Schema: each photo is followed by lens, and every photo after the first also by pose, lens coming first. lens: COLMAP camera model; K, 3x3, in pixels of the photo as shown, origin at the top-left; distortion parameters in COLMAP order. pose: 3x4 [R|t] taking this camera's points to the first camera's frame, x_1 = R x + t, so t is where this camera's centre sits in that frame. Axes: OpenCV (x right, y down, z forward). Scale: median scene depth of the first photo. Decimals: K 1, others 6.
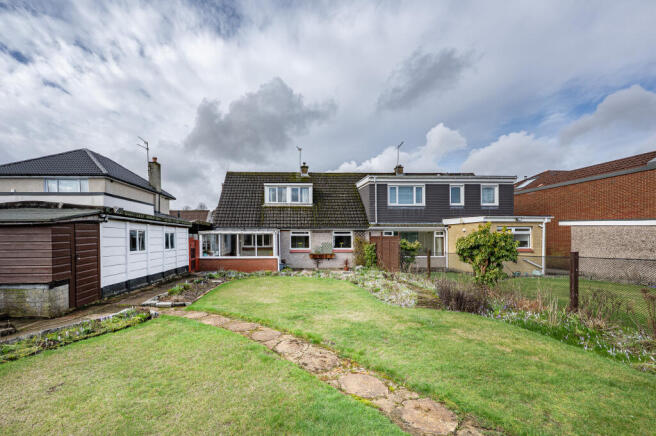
lens RADIAL K [[304.6, 0, 327.1], [0, 304.6, 238.5], [0, 0, 1]] dist [0.014380, -0.000084]
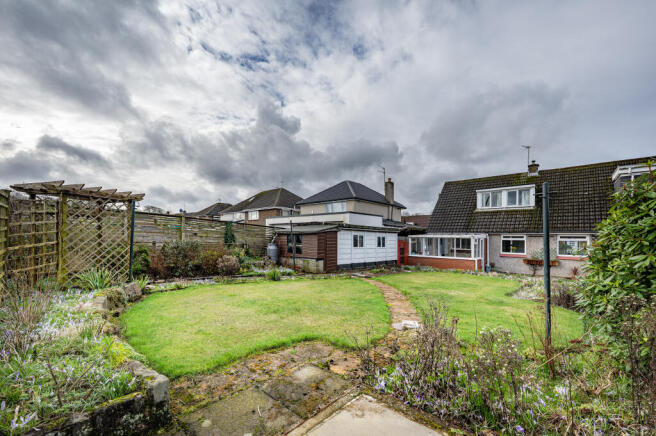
lens RADIAL K [[304.6, 0, 327.1], [0, 304.6, 238.5], [0, 0, 1]] dist [0.014380, -0.000084]
pose [[0.722722, 0.014038, -0.690996, 0.184091], [-0.020104, 0.999798, -0.000717, -0.001403], [0.690846, 0.014410, 0.722858, -0.150032]]
